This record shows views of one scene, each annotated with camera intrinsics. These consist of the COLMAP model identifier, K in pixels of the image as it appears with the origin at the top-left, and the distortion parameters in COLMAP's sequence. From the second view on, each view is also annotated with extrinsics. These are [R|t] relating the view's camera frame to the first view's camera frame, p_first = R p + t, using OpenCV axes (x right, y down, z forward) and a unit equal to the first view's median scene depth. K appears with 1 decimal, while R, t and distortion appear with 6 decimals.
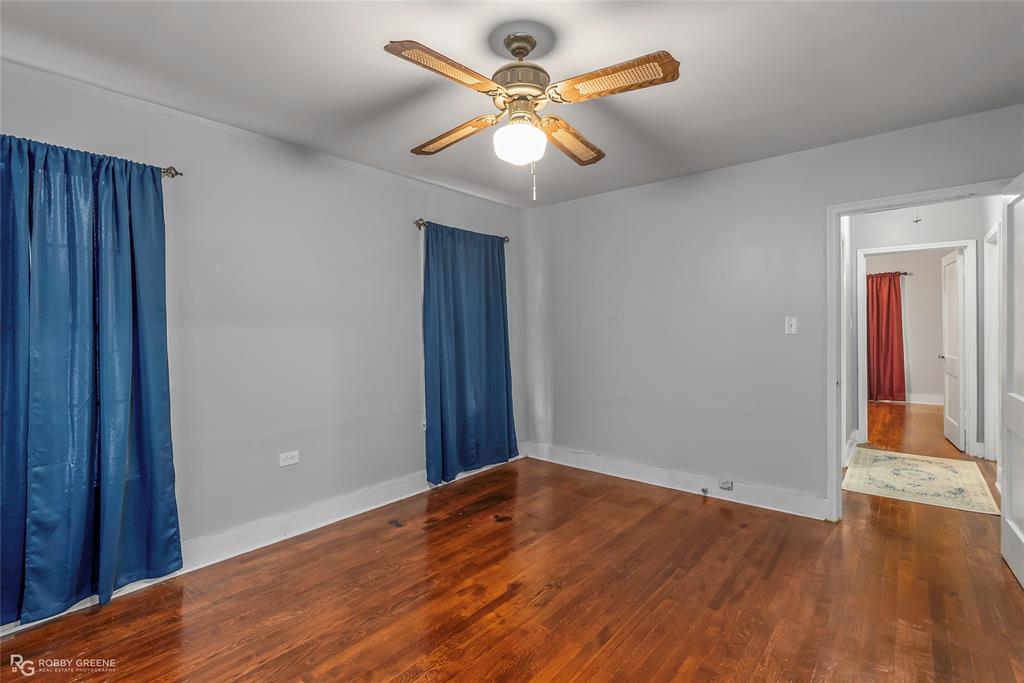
lens RADIAL K [[469.8, 0, 516.6], [0, 469.8, 337.4], [0, 0, 1]] dist [-0.012253, 0.003389]
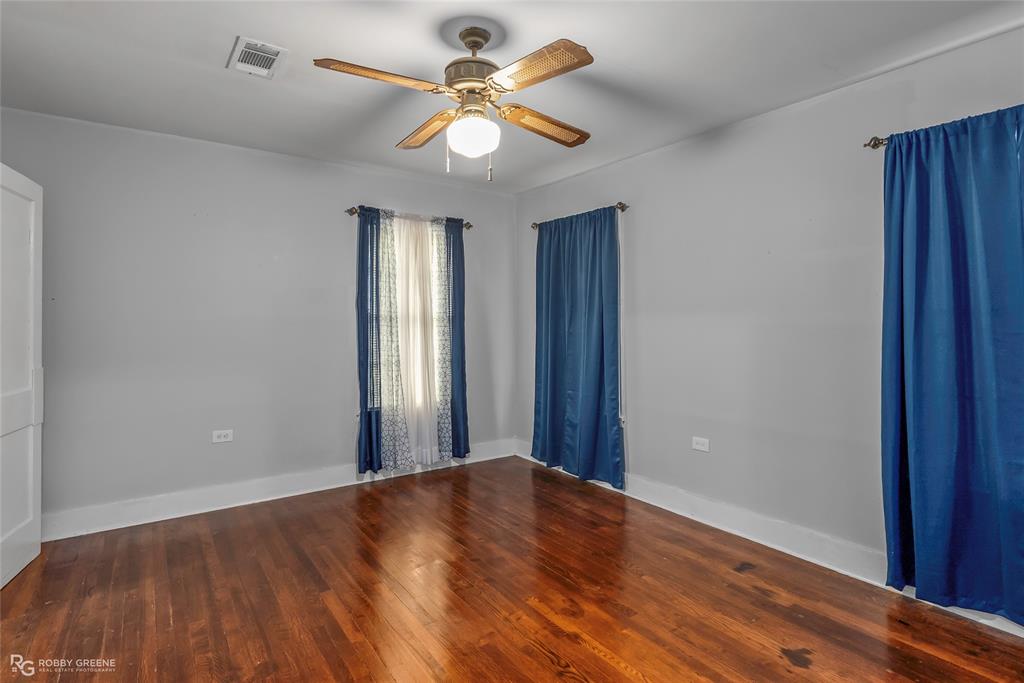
lens RADIAL K [[497.8, 0, 516.7], [0, 497.8, 330.5], [0, 0, 1]] dist [0.000720, -0.000008]
pose [[-0.237245, 0.023399, -0.971168, 0.743199], [-0.017987, 0.999433, 0.028474, -0.013254], [0.971283, 0.024224, -0.236690, 0.977427]]
